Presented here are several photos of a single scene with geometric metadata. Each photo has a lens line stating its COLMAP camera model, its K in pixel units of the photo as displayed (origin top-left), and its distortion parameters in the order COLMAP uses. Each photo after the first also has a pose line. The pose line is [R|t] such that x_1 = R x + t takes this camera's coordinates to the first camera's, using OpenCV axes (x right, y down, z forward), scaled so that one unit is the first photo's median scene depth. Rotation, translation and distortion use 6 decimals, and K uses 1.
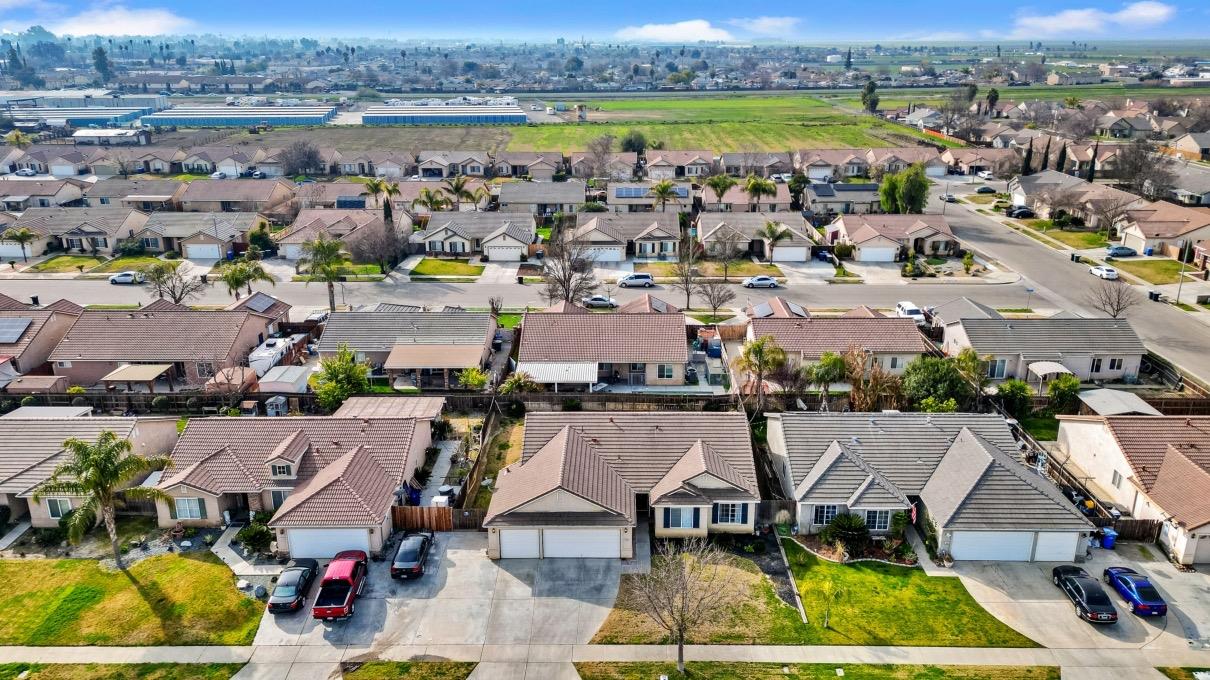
lens RADIAL K [[836.2, 0, 612.7], [0, 836.2, 342.9], [0, 0, 1]] dist [0.052824, -0.008784]
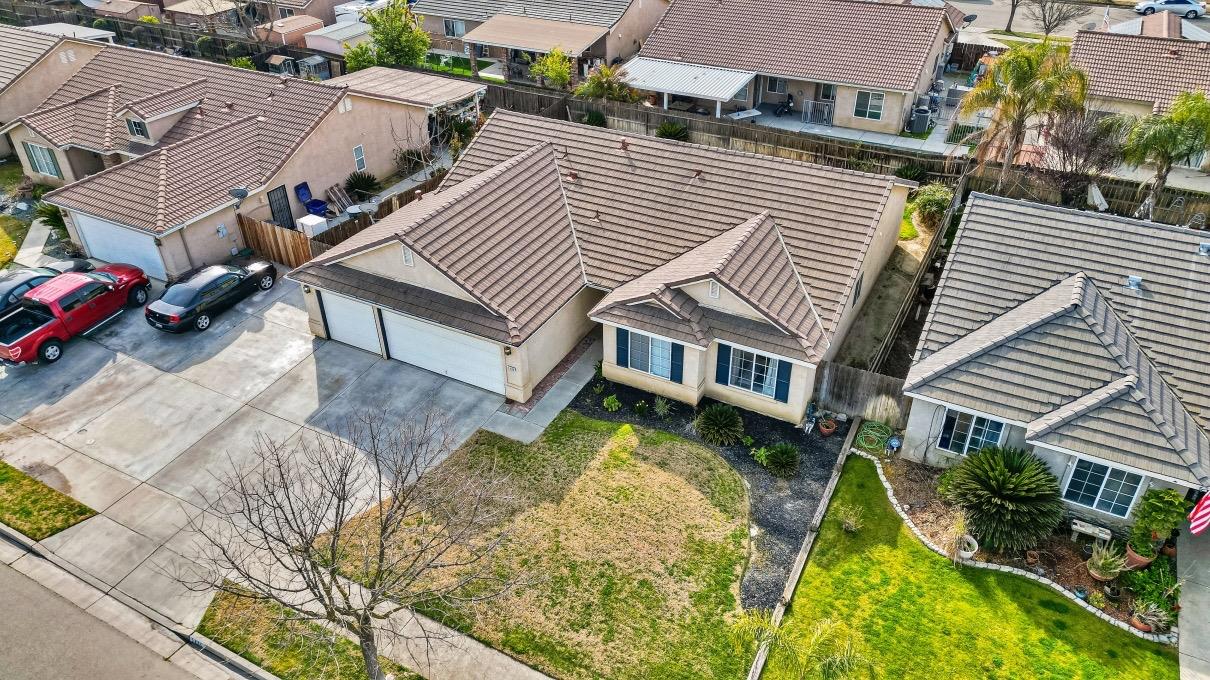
lens RADIAL K [[836.2, 0, 603.7], [0, 836.2, 329.7], [0, 0, 1]] dist [0.052824, -0.008784]
pose [[0.889546, 0.248057, -0.383634, 0.237762], [-0.140520, 0.947601, 0.286890, 0.058317], [0.434697, -0.201294, 0.877792, 0.557422]]
